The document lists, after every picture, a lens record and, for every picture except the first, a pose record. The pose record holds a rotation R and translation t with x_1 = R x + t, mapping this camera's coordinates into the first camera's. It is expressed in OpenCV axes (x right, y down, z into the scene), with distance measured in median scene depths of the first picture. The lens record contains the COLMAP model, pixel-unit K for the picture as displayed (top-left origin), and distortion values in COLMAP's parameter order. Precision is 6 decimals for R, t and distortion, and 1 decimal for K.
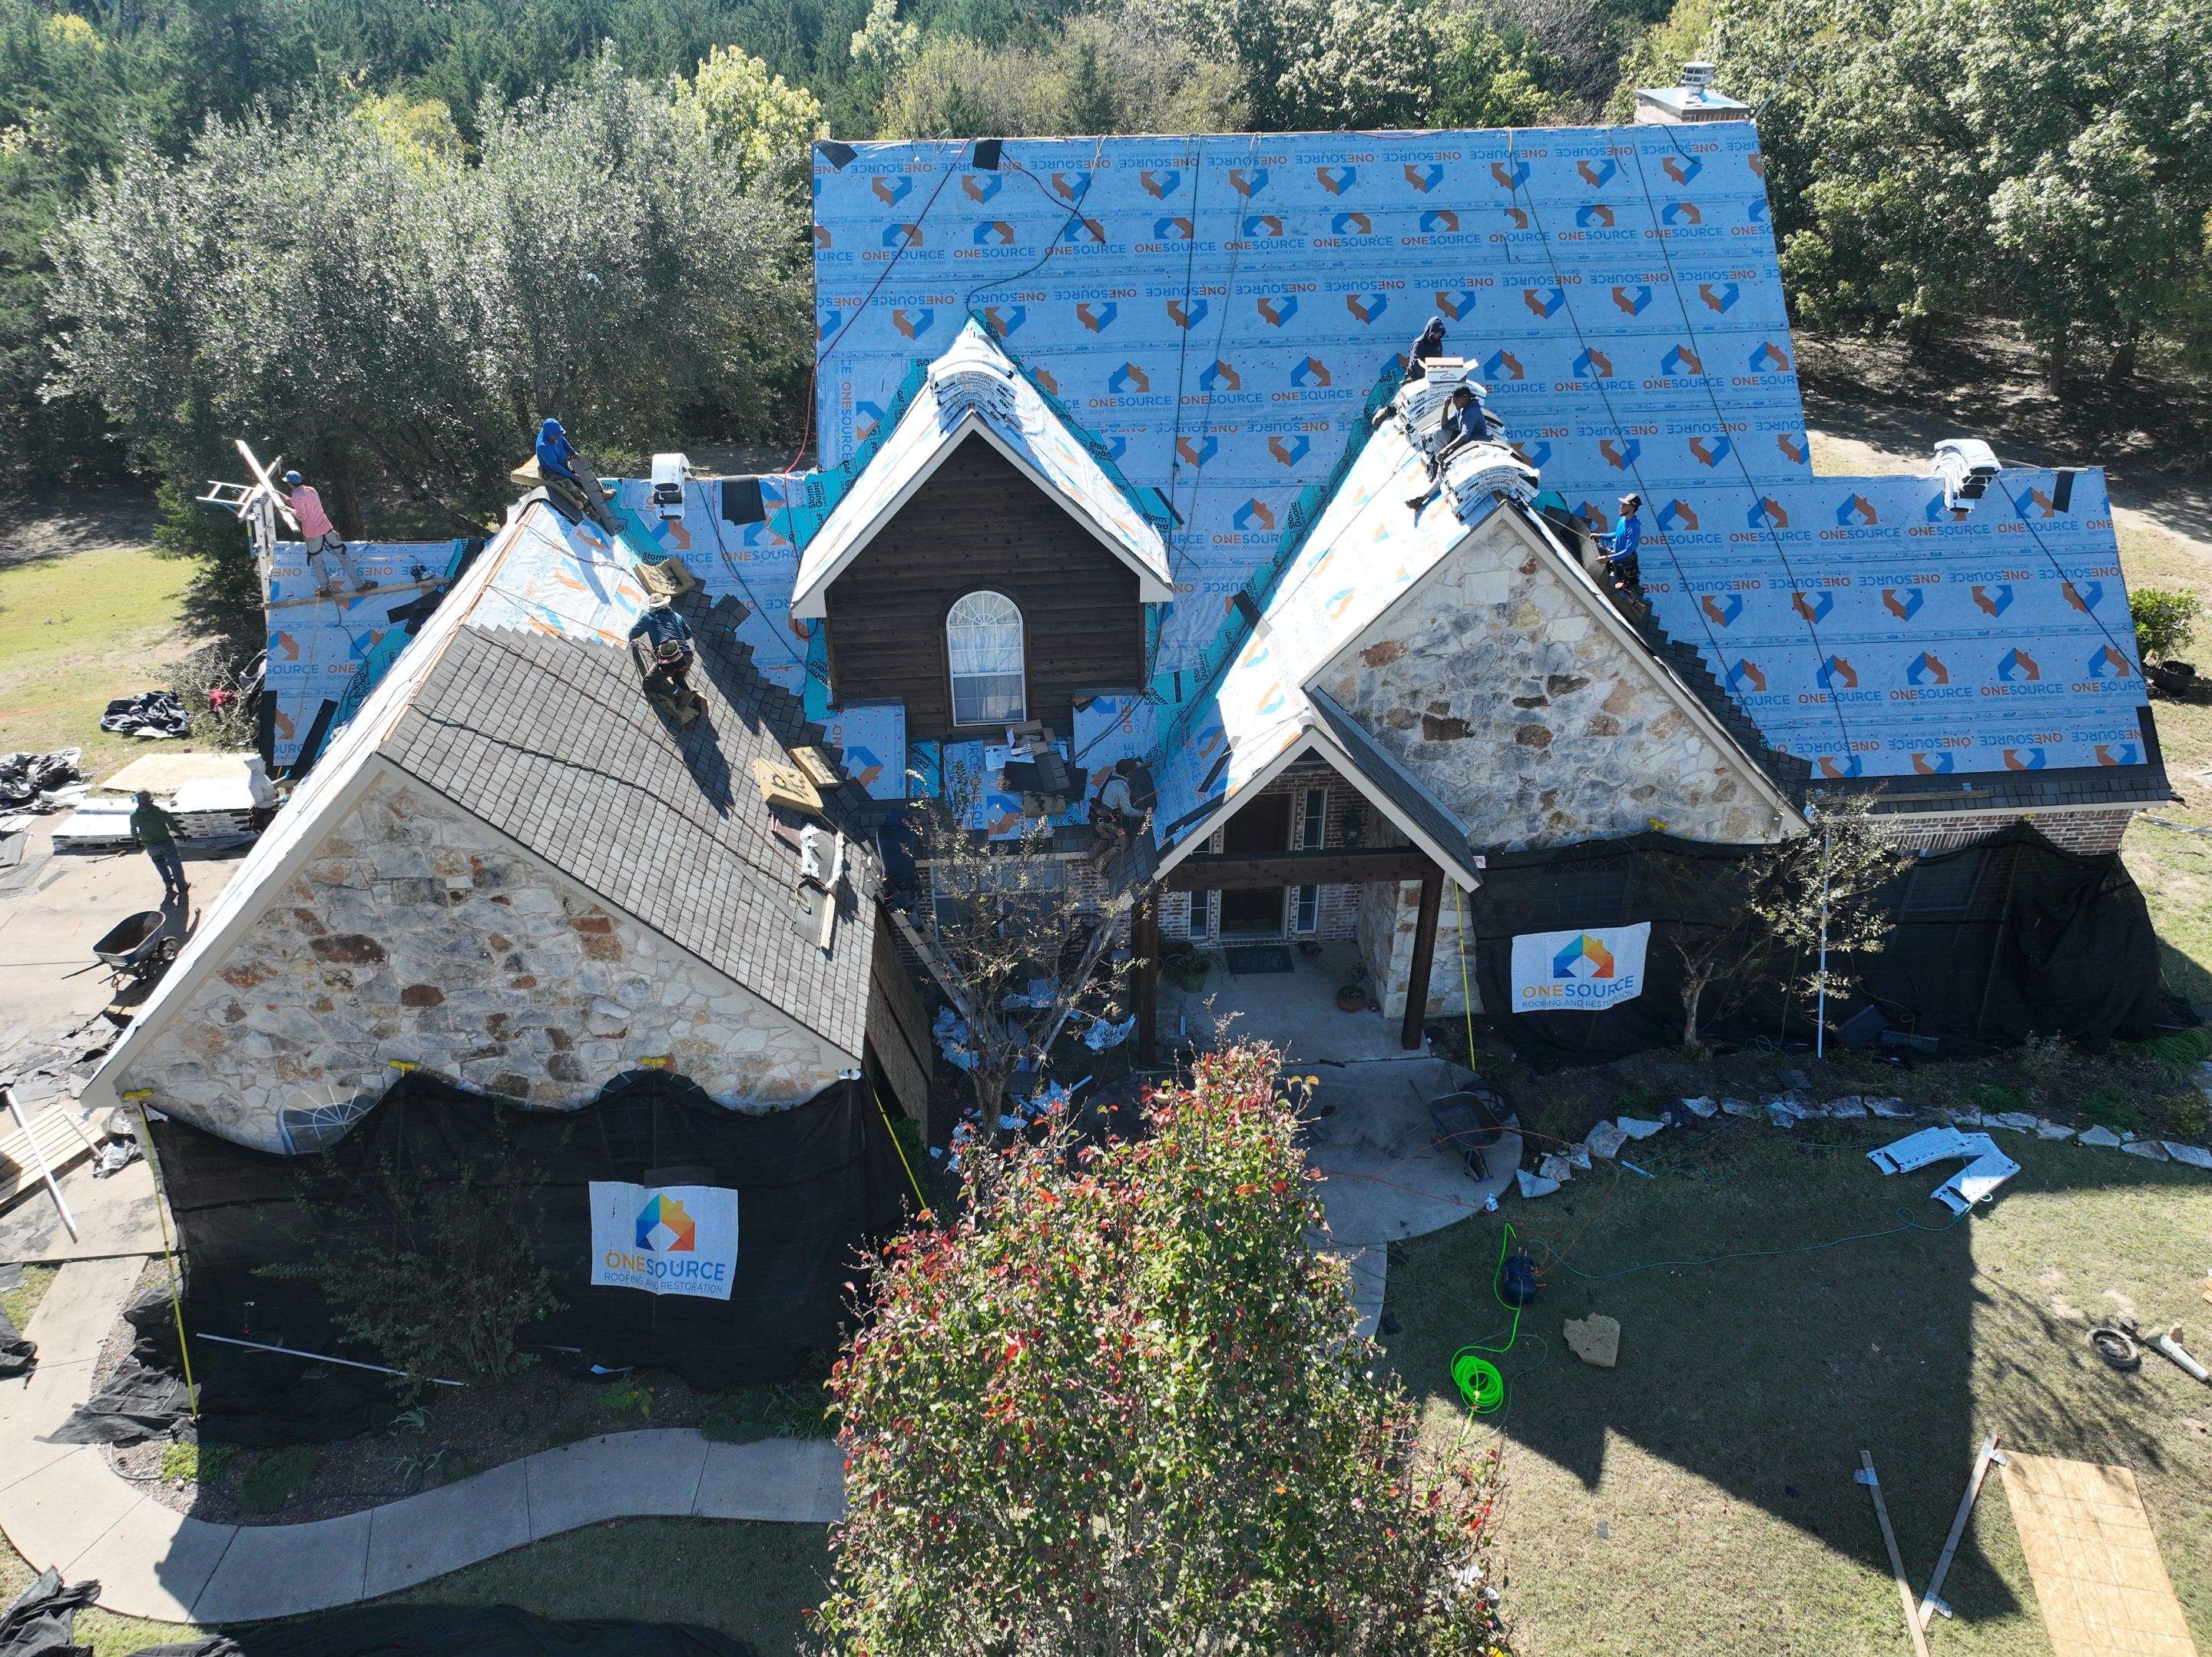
lens RADIAL K [[1554.0, 0, 1095.3], [0, 1554.0, 823.0], [0, 0, 1]] dist [-0.006060, 0.020333]
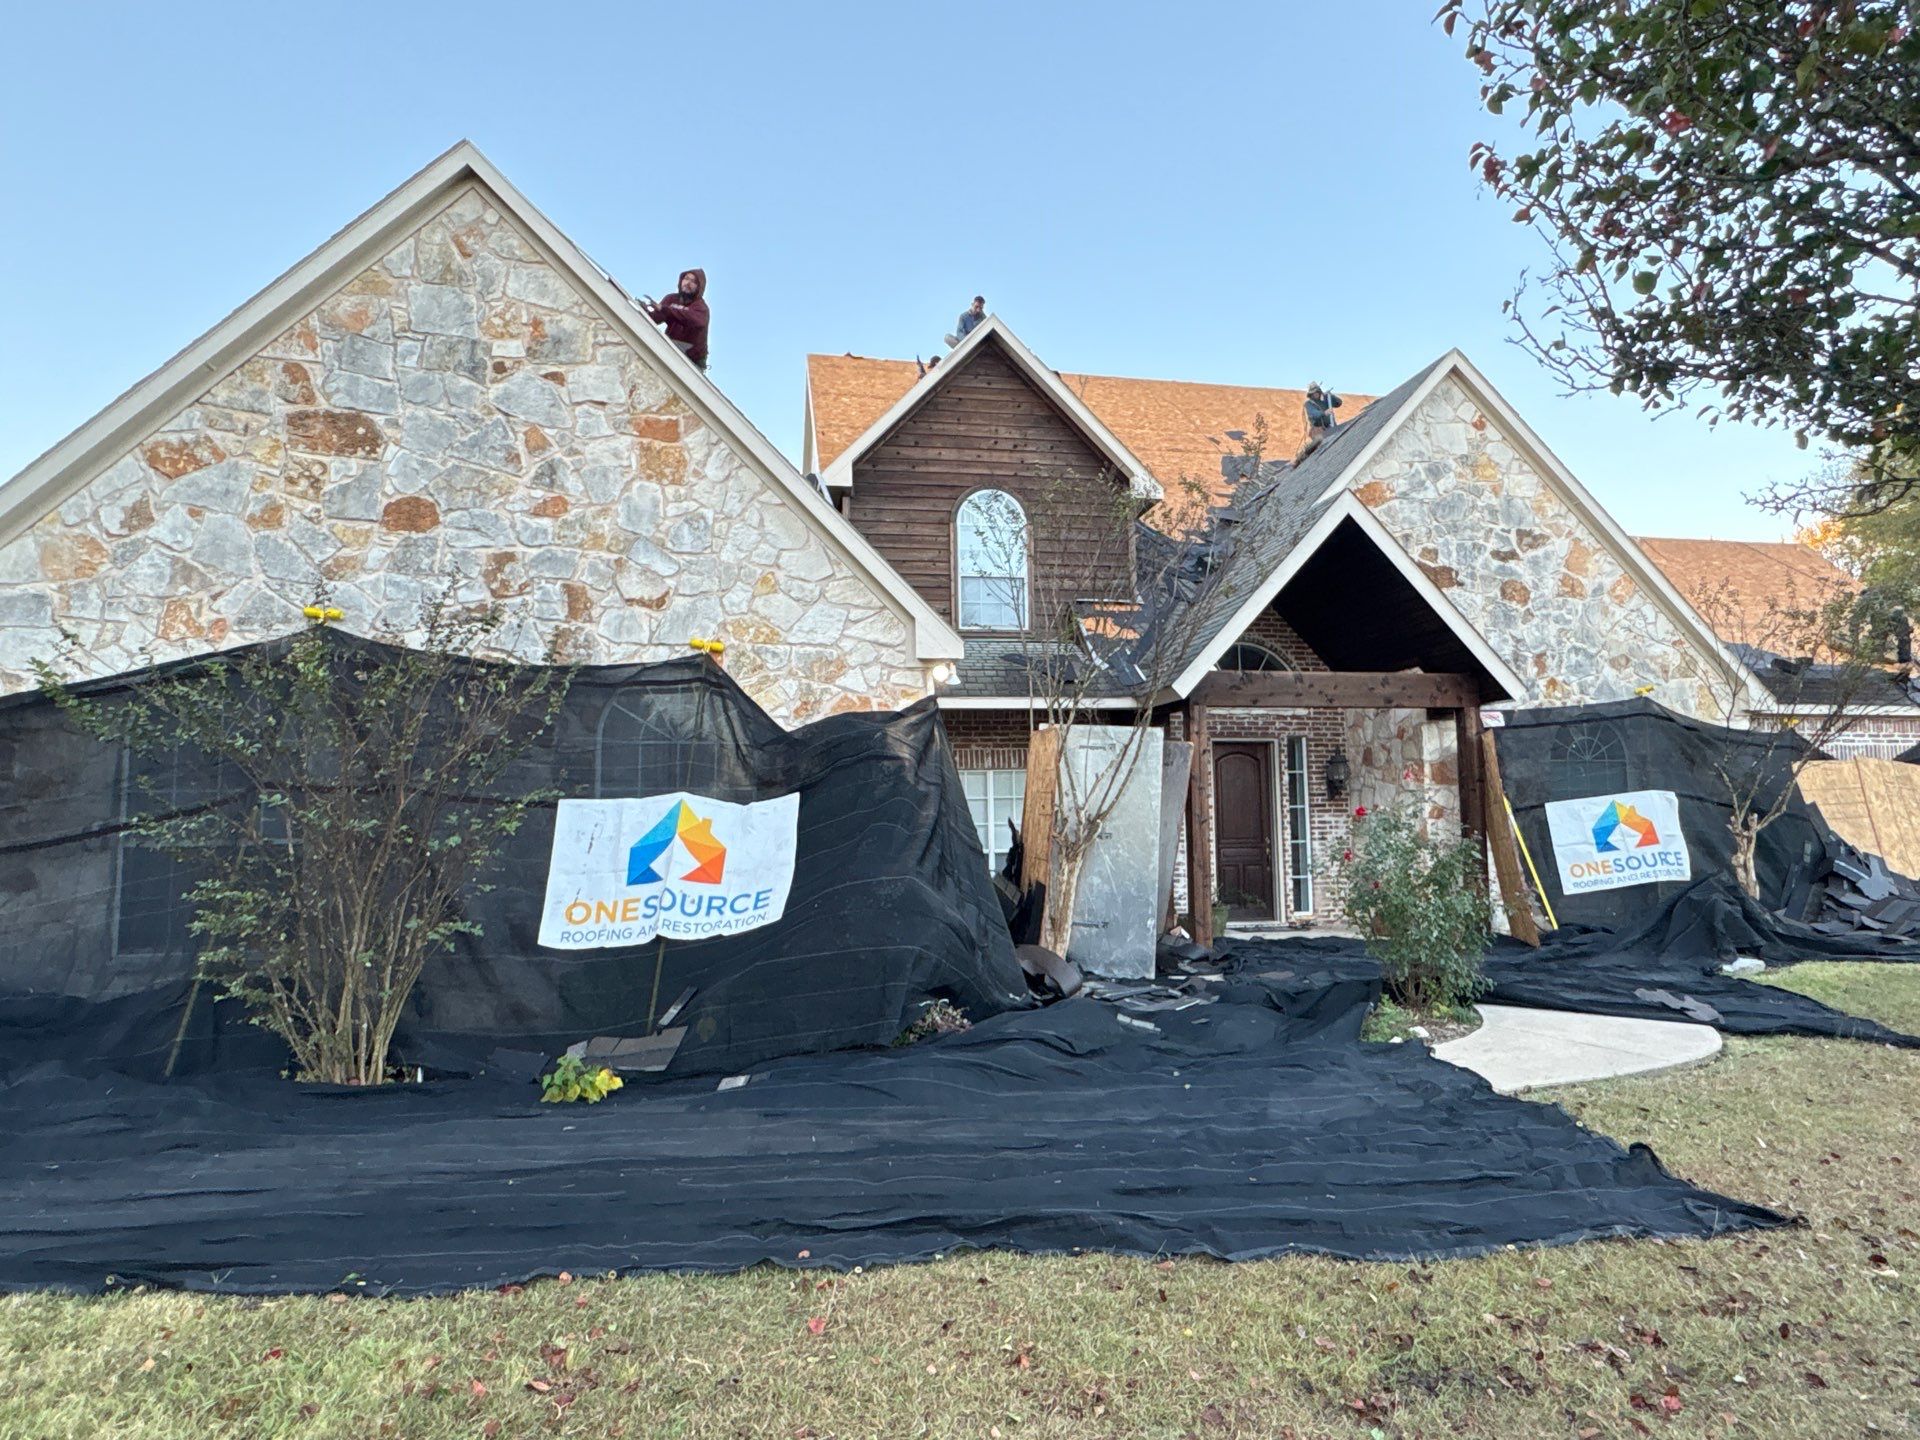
lens RADIAL K [[1109.4, 0, 963.2], [0, 1109.4, 716.8], [0, 0, 1]] dist [-0.004659, 0.005585]
pose [[0.991289, 0.010124, 0.131311, -0.195767], [0.073874, 0.782678, -0.618028, 0.460347], [-0.109031, 0.622345, 0.775112, 0.509249]]
